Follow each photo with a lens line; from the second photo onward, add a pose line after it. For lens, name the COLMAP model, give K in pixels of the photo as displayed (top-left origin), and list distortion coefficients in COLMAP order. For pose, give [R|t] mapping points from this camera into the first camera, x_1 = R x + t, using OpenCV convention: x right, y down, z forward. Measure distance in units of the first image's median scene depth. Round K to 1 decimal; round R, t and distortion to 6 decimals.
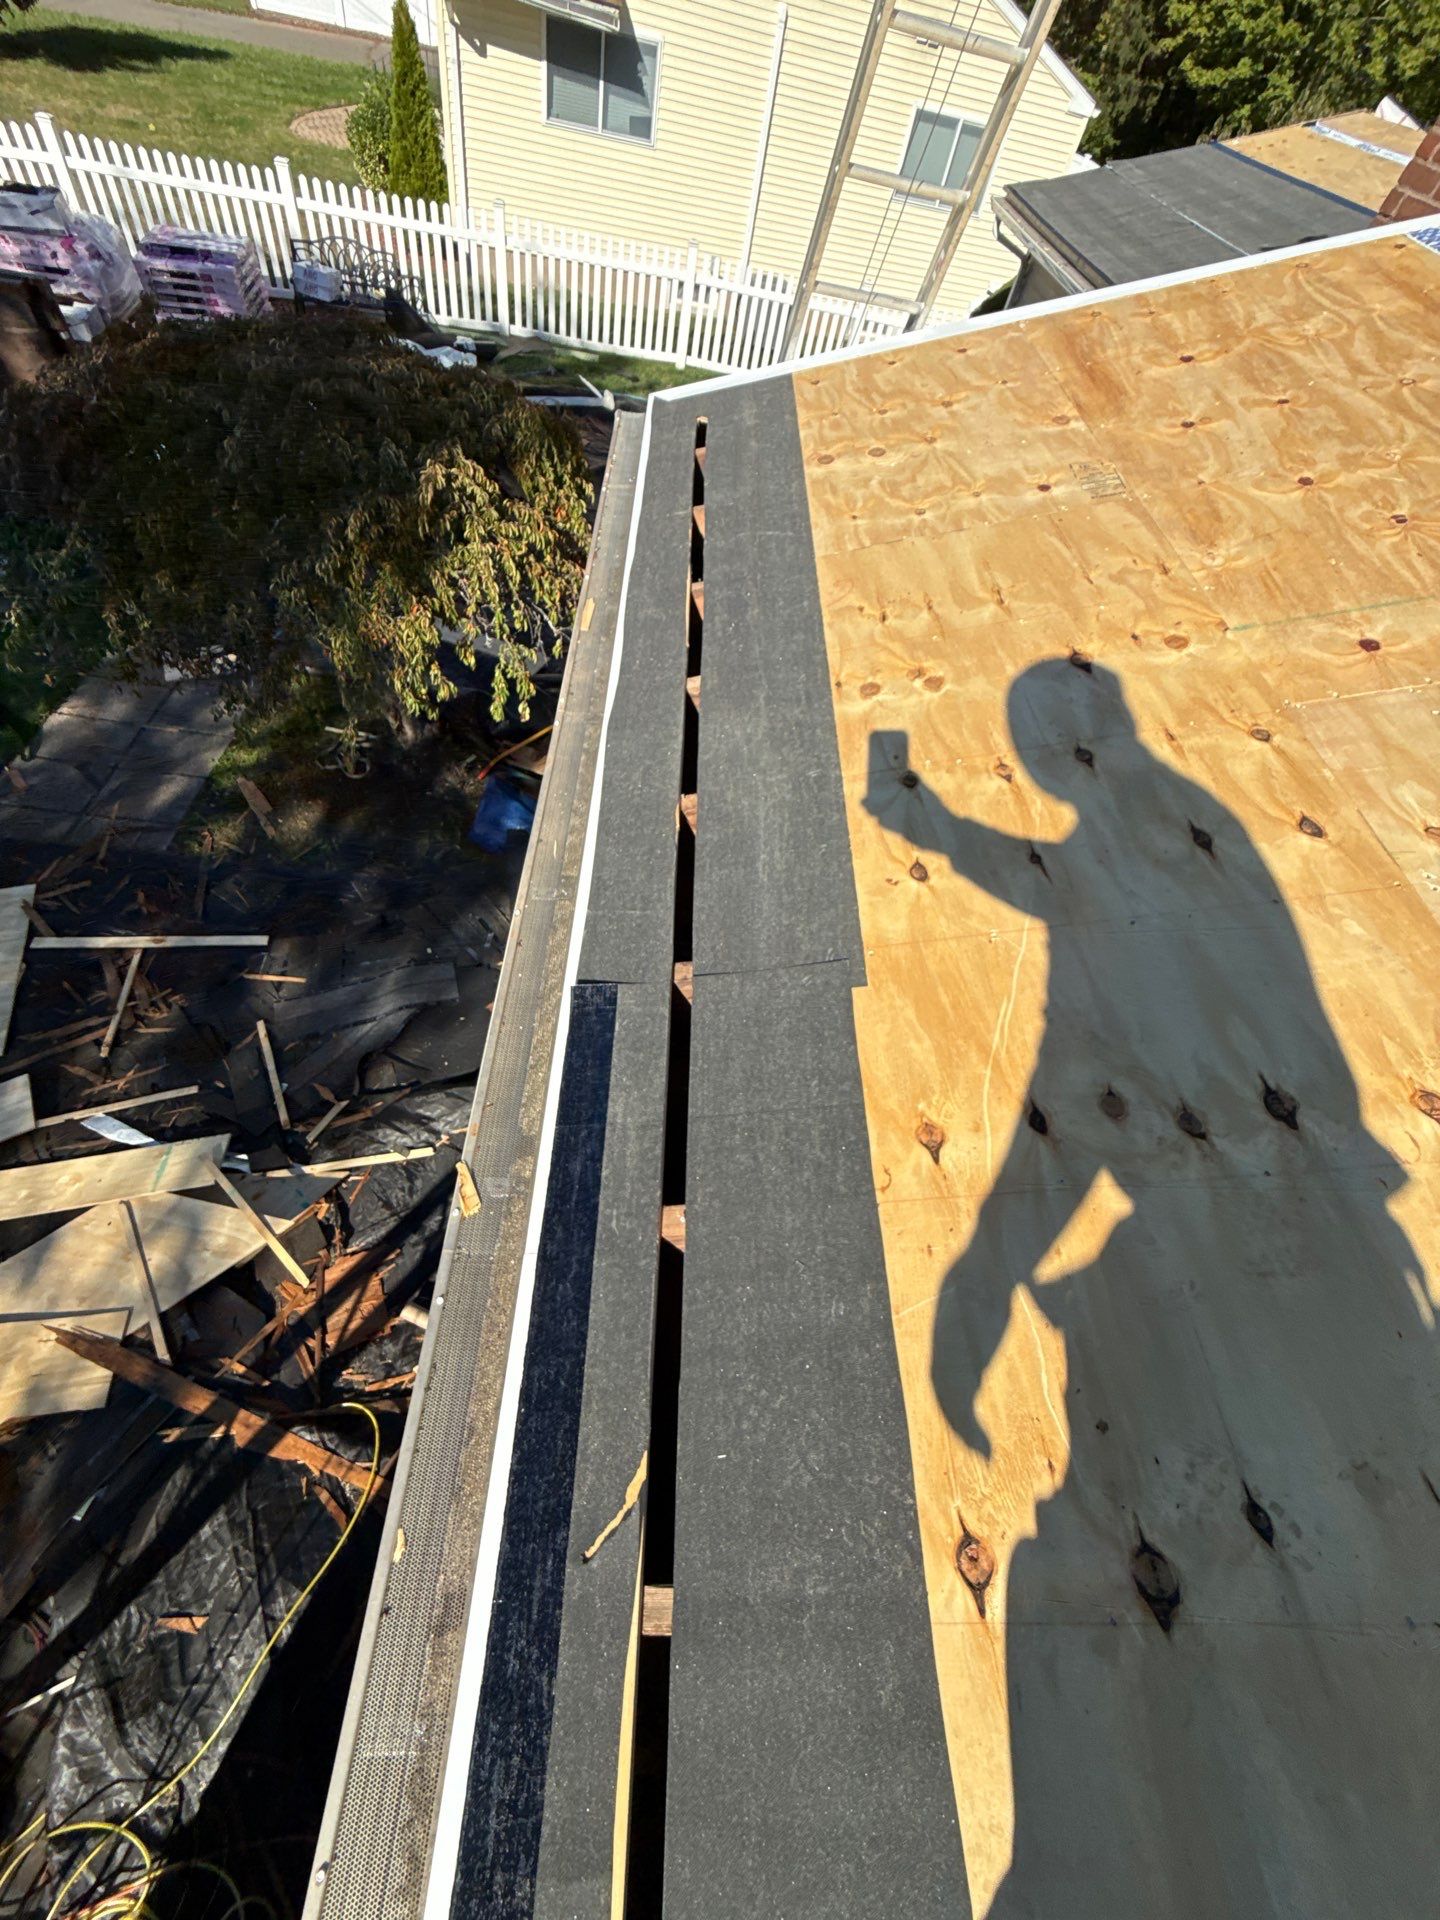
lens RADIAL K [[763.7, 0, 720.0], [0, 763.7, 960.0], [0, 0, 1]] dist [-0.001060, -0.000282]
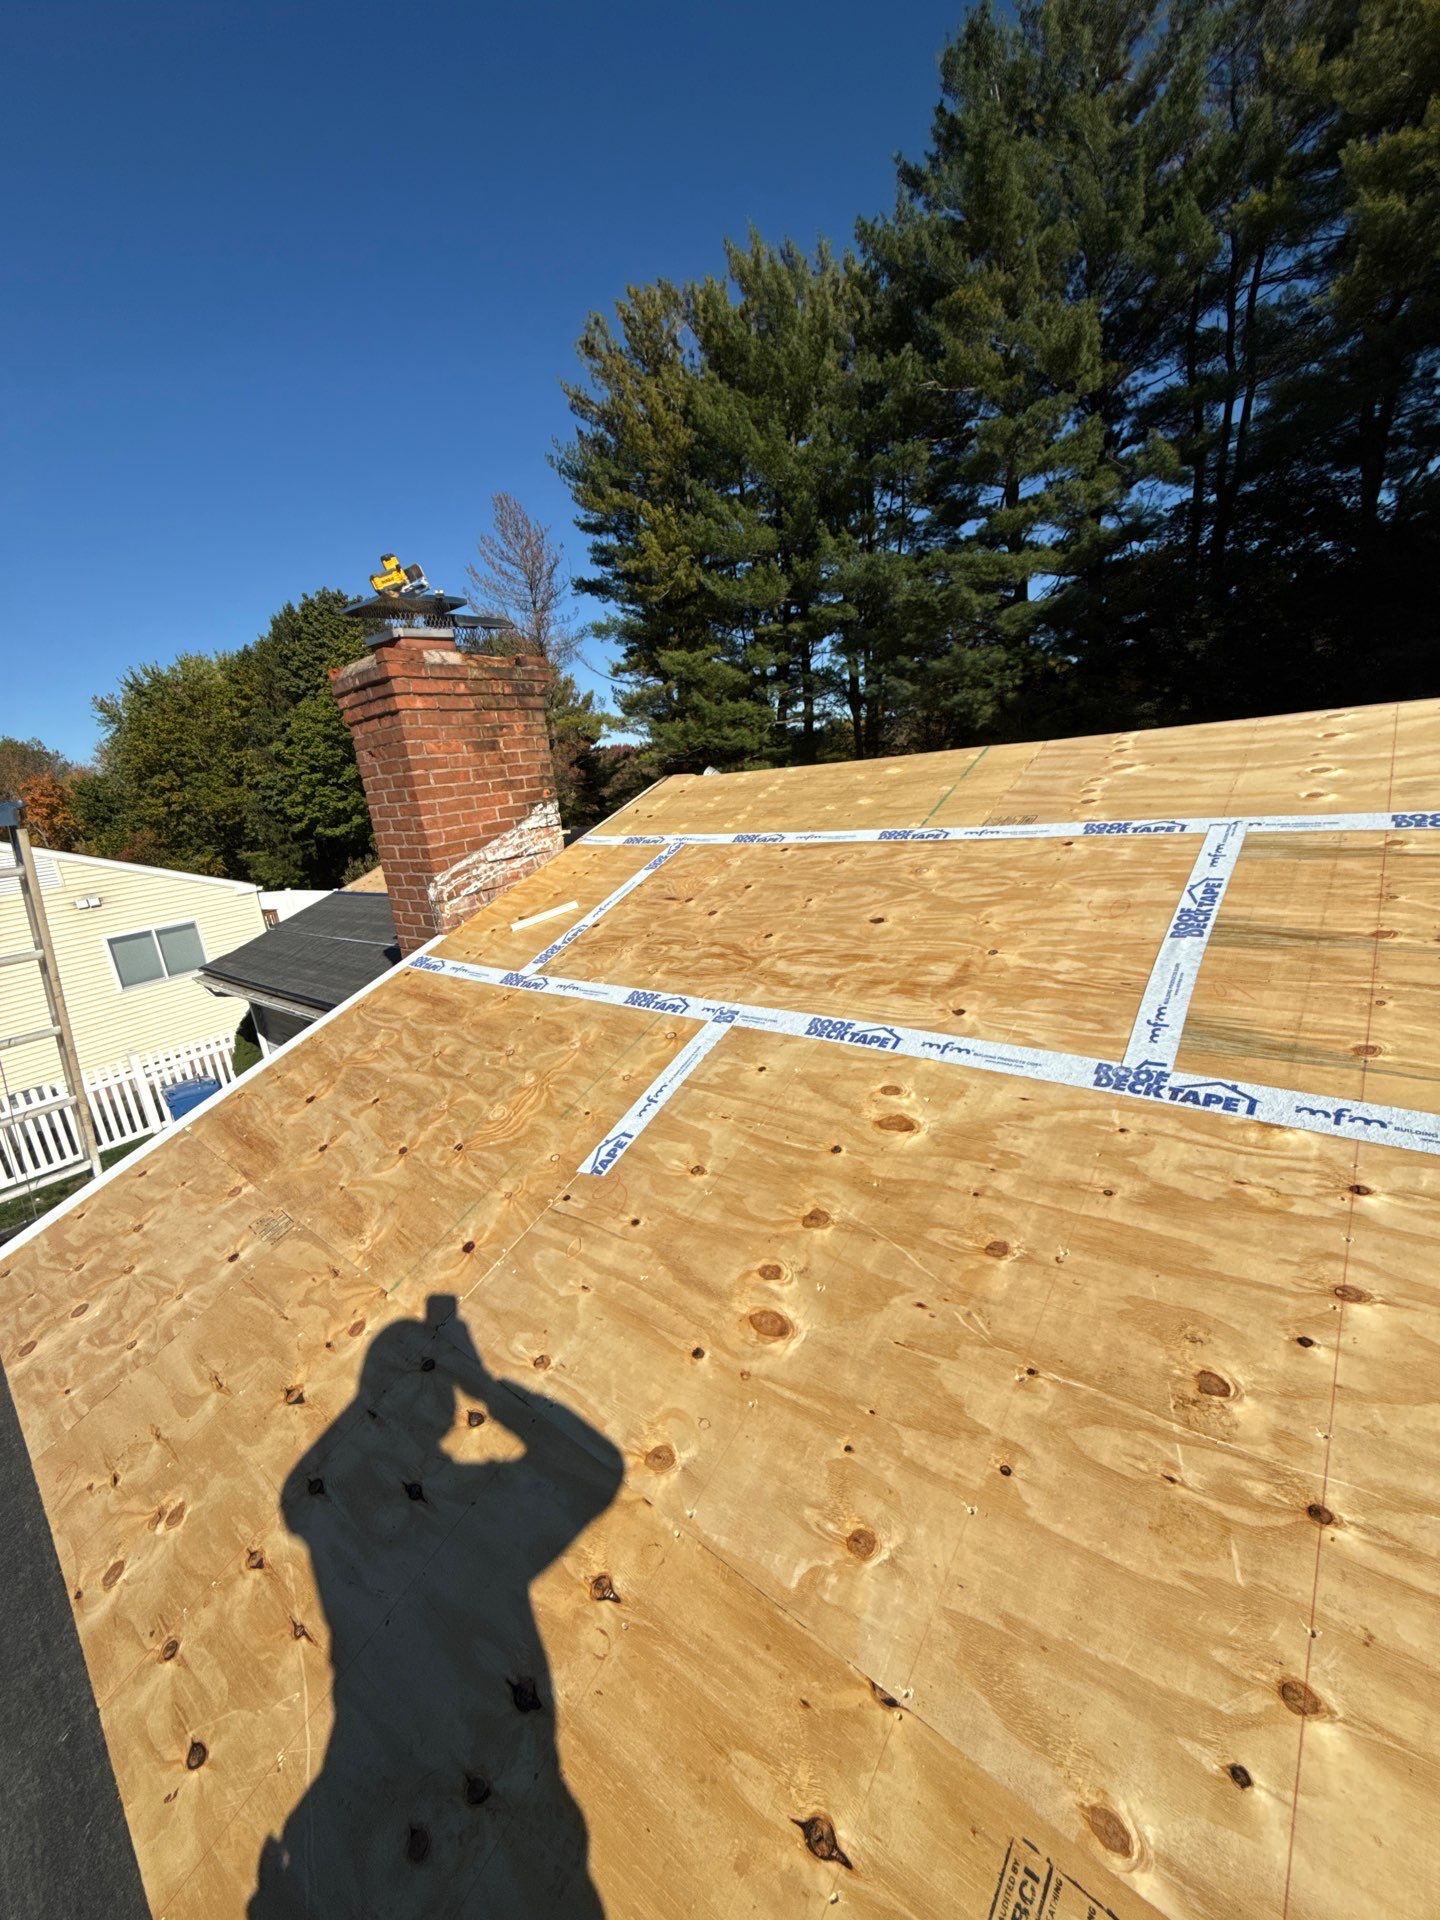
lens RADIAL K [[766.8, 0, 720.0], [0, 766.8, 960.0], [0, 0, 1]] dist [0.000546, -0.000118]
pose [[0.623806, -0.419531, 0.659439, 0.299875], [0.737553, 0.595158, -0.319064, 0.056072], [-0.258613, 0.685406, 0.680690, -0.346938]]
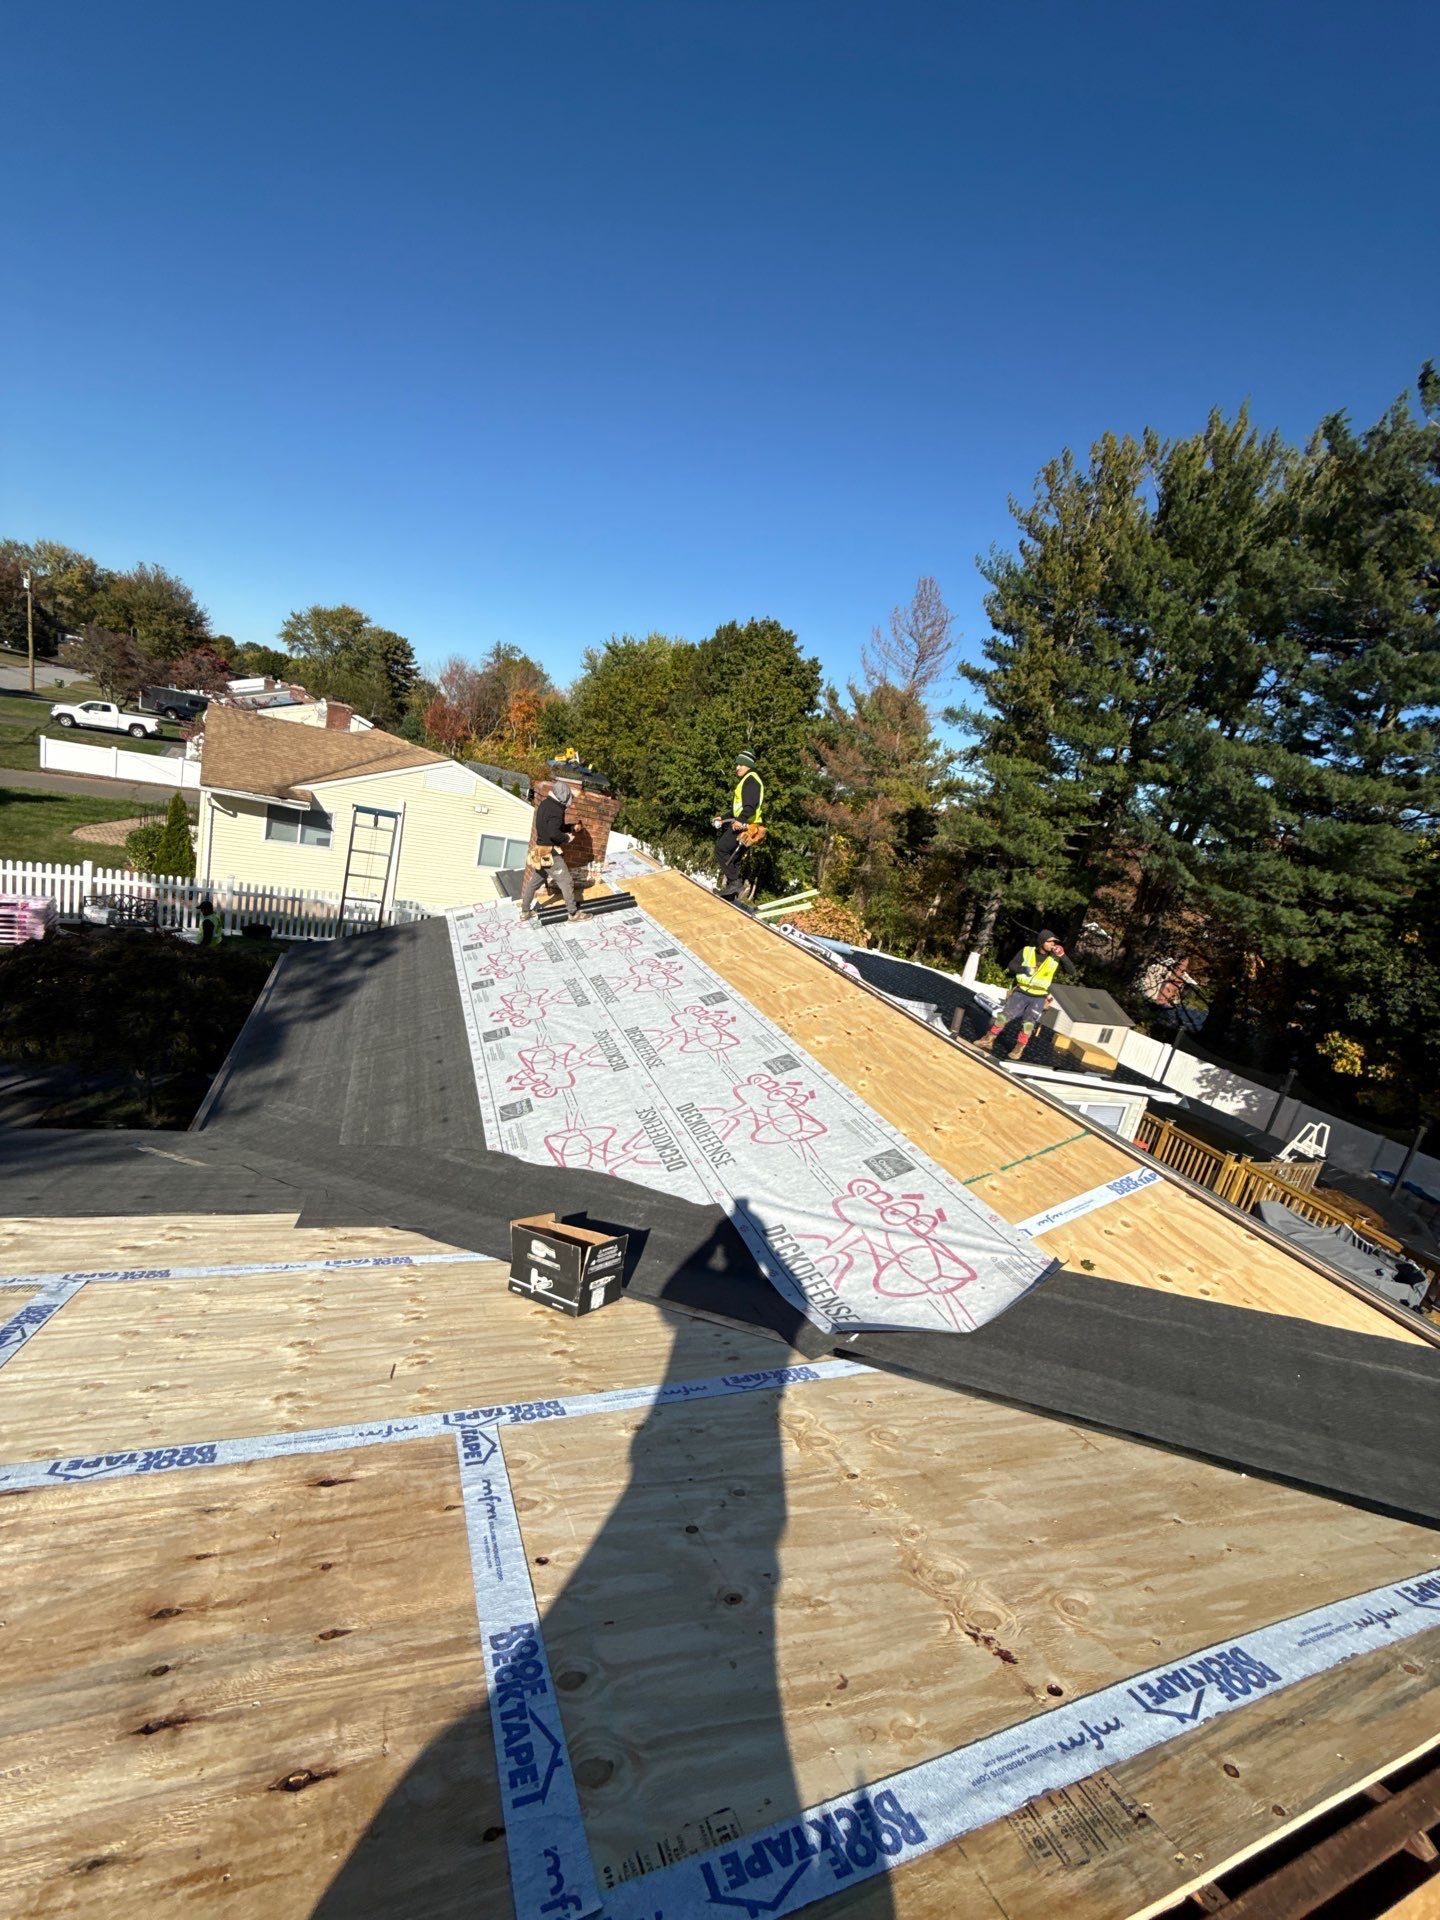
lens RADIAL K [[776.5, 0, 720.0], [0, 776.5, 960.0], [0, 0, 1]] dist [-0.001984, -0.000144]
pose [[0.931778, -0.054216, 0.358958, 0.608479], [0.257325, 0.796106, -0.547721, 1.933782], [-0.256073, 0.602724, 0.755745, -2.400628]]
